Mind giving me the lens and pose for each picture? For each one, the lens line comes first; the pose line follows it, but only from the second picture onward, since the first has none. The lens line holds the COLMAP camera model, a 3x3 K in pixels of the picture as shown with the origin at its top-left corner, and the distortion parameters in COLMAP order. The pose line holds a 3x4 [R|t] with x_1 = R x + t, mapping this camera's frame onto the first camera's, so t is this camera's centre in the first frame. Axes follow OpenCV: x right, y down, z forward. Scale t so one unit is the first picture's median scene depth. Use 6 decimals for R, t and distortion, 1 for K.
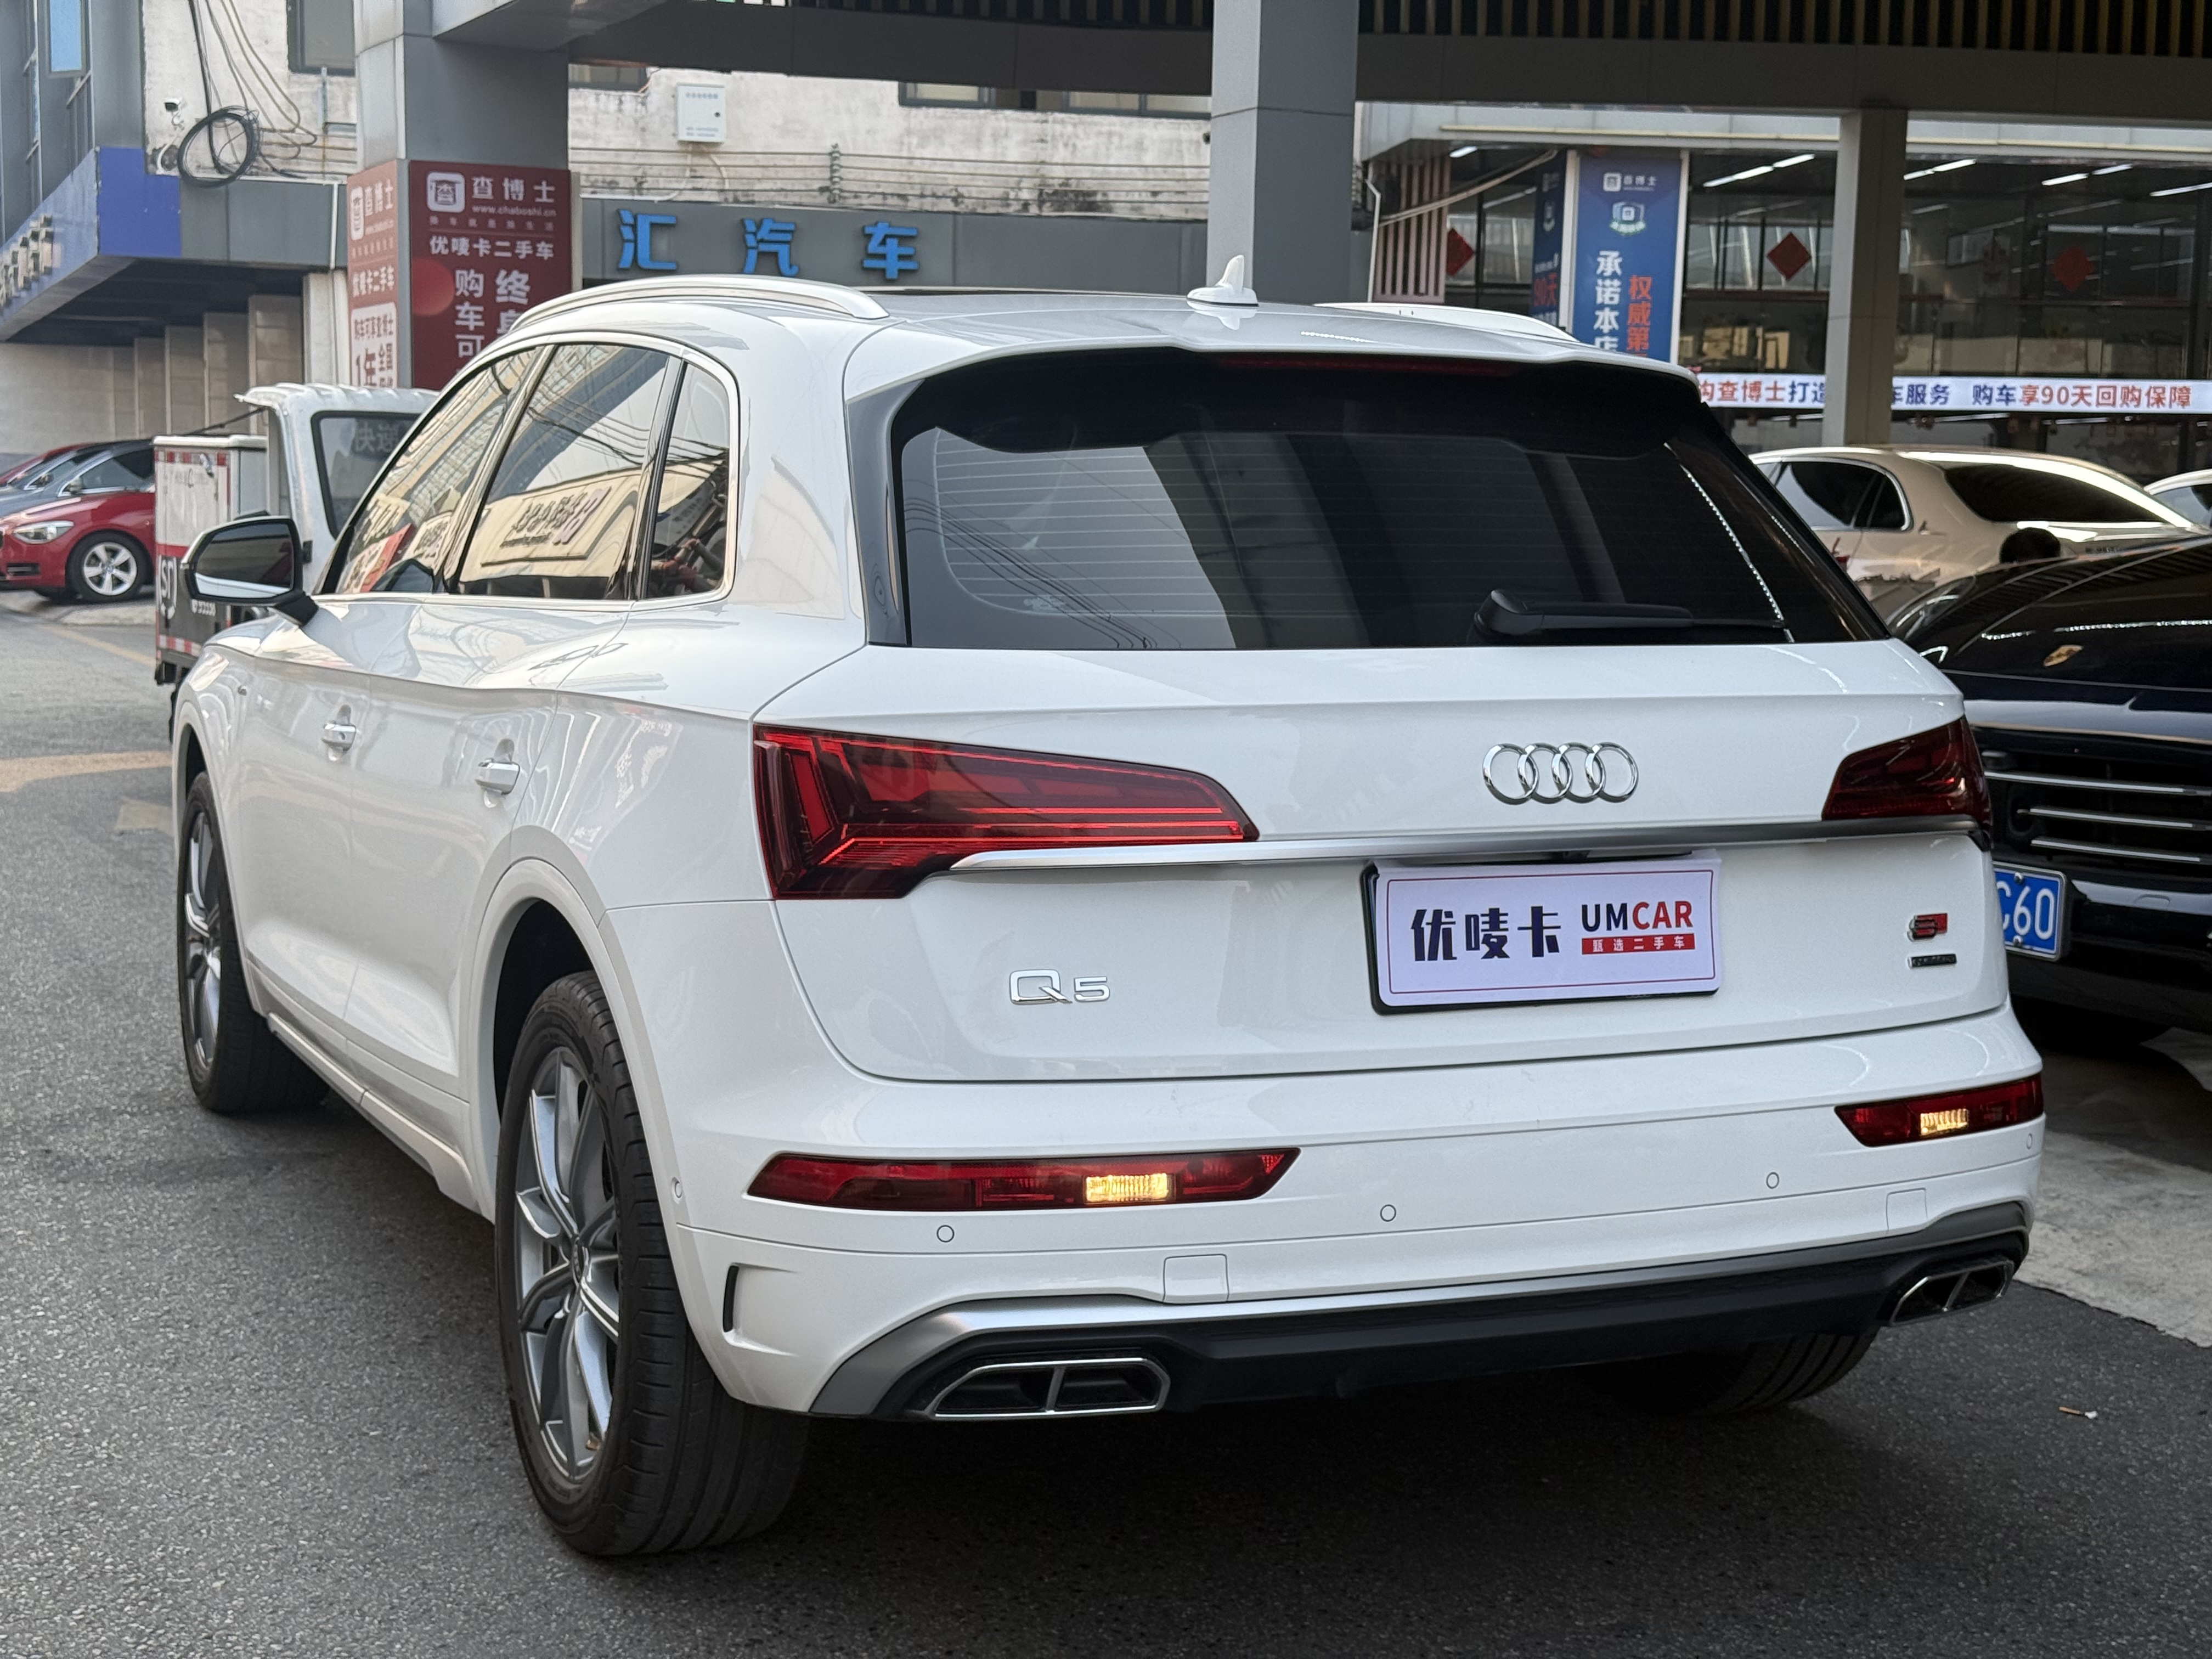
lens RADIAL K [[3094.7, 0, 1117.2], [0, 3094.7, 833.1], [0, 0, 1]] dist [0.103169, 0.000000]
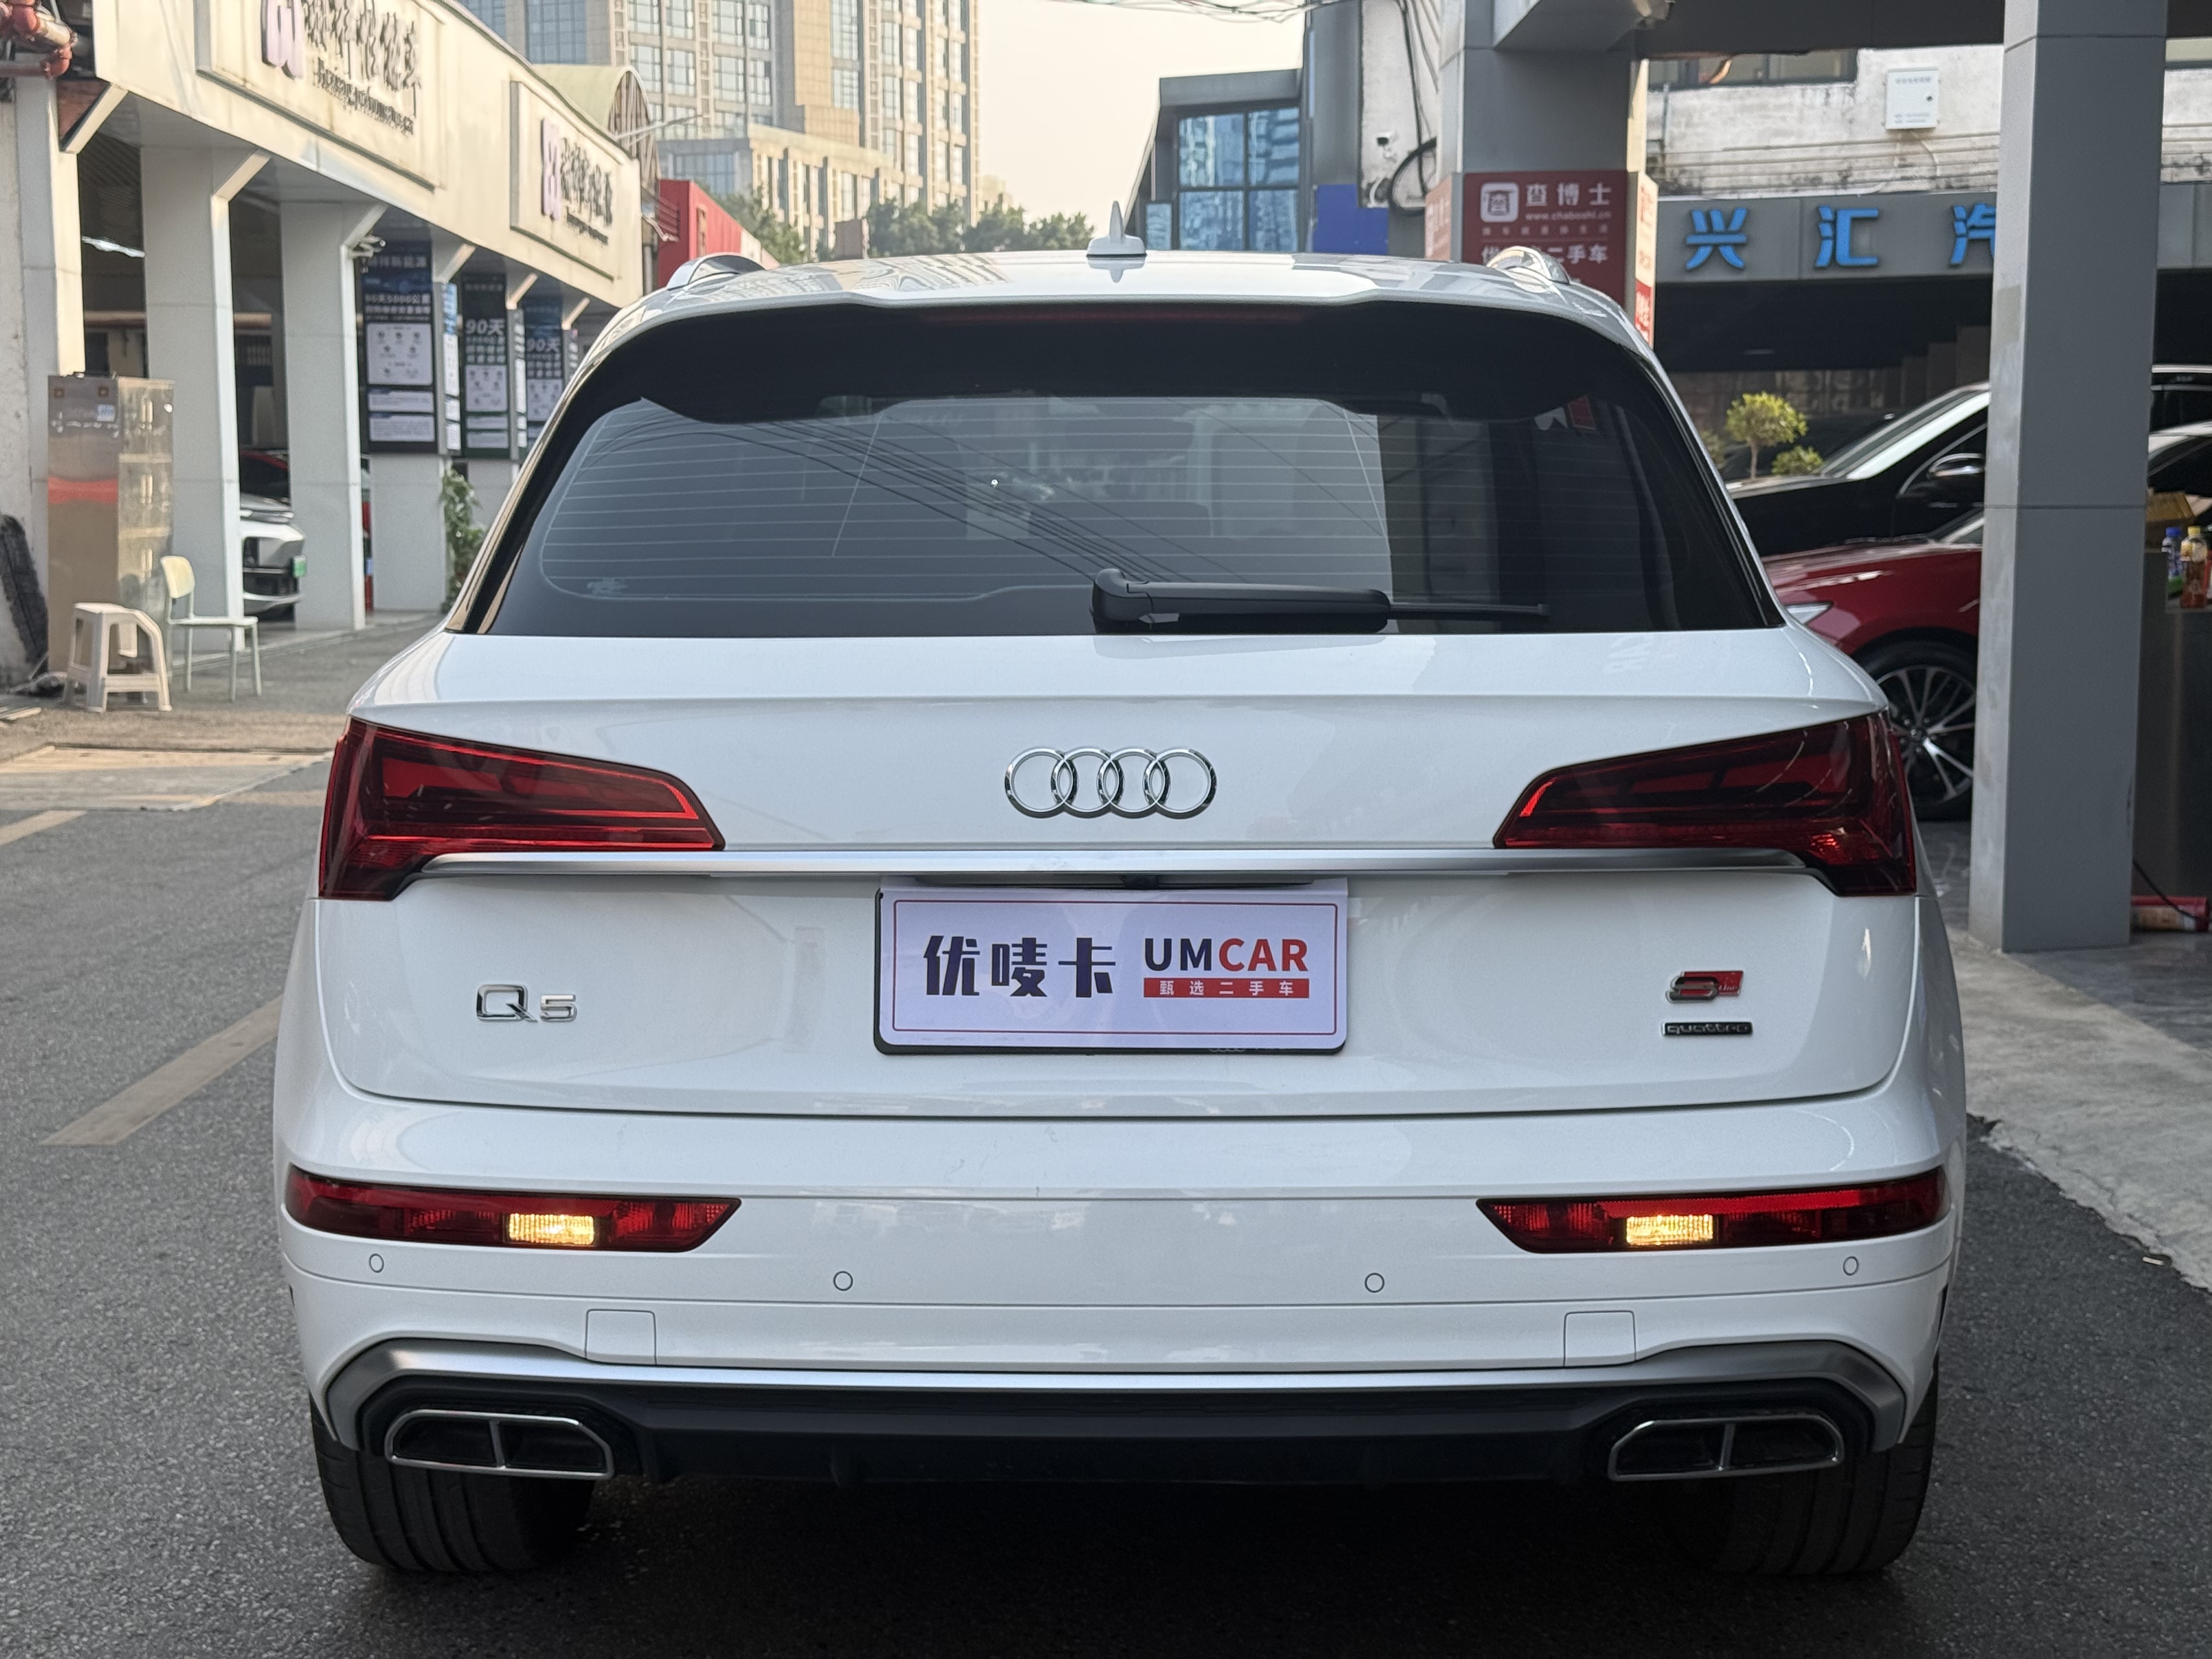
lens RADIAL K [[3094.7, 0, 1109.5], [0, 3094.7, 830.5], [0, 0, 1]] dist [0.103169, 0.000000]
pose [[0.901498, 0.025019, -0.432059, 0.301277], [-0.027361, 0.999625, 0.000797, -0.004073], [0.431917, 0.011103, 0.901845, 0.138248]]
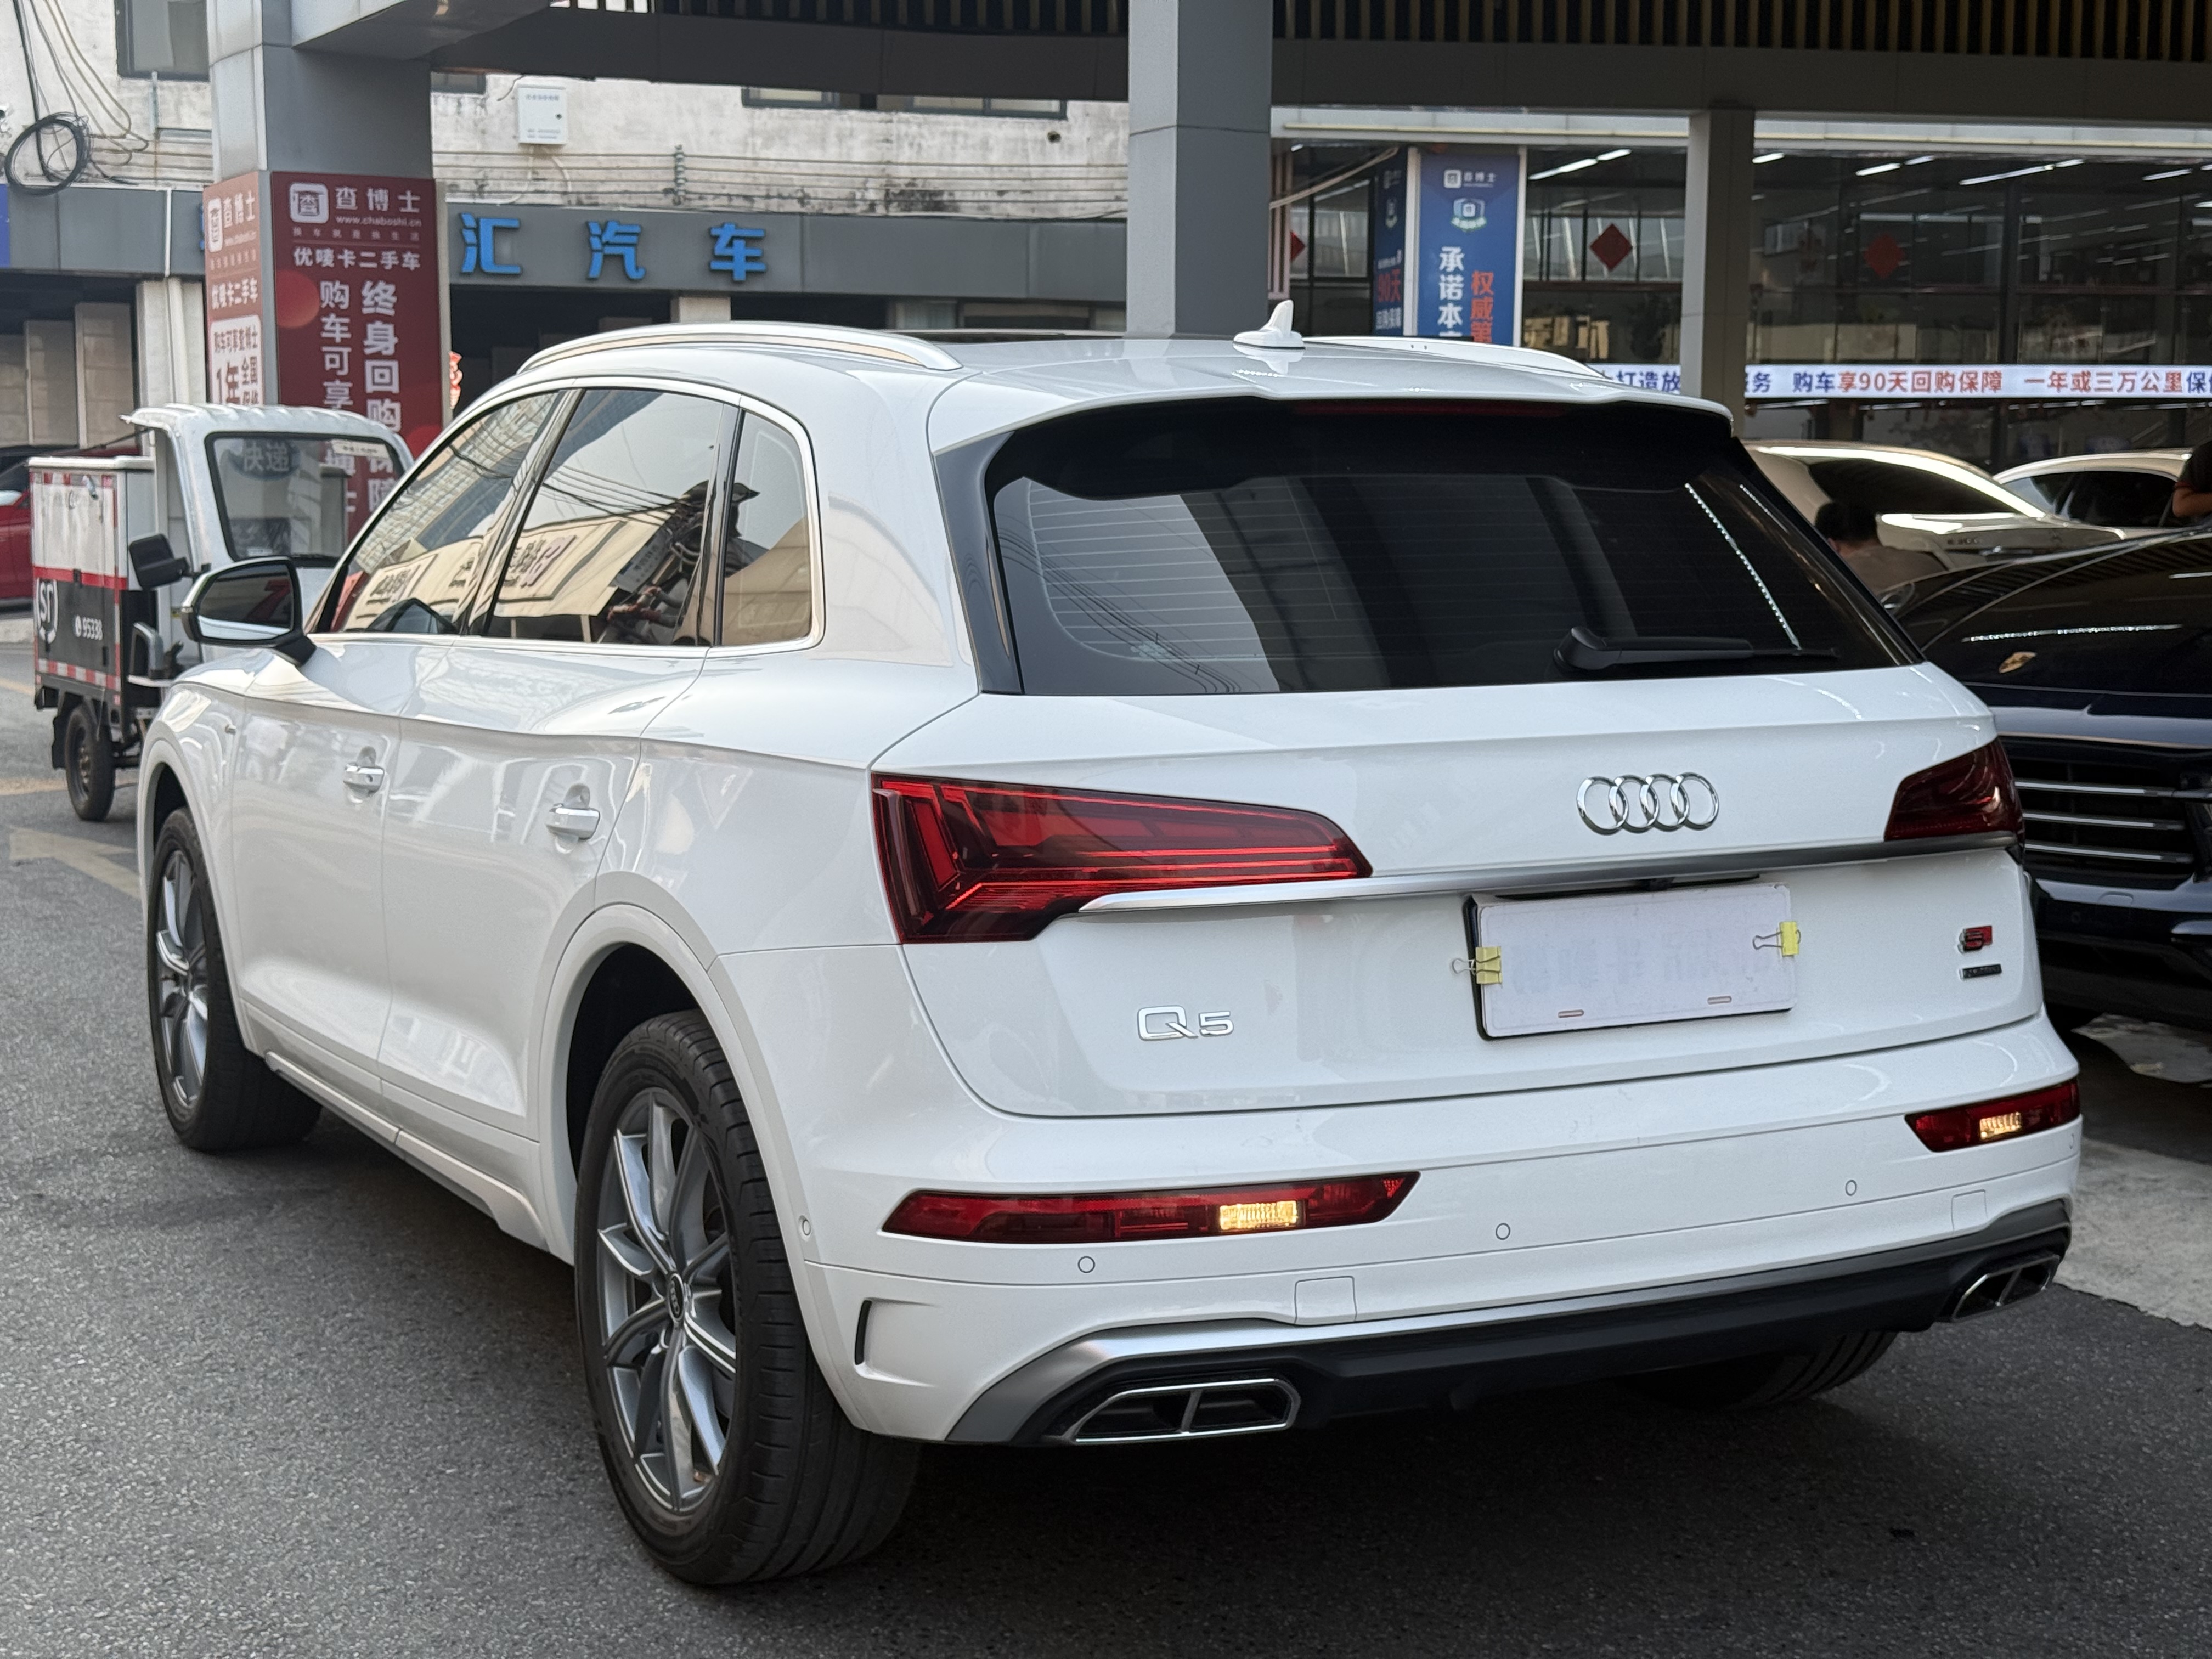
lens RADIAL K [[3094.7, 0, 1135.9], [0, 3094.7, 842.7], [0, 0, 1]] dist [0.103169, 0.000000]
pose [[0.997814, -0.022274, 0.062212, -0.055300], [0.021909, 0.999739, 0.006542, -0.009918], [-0.062341, -0.005165, 0.998042, -0.017324]]
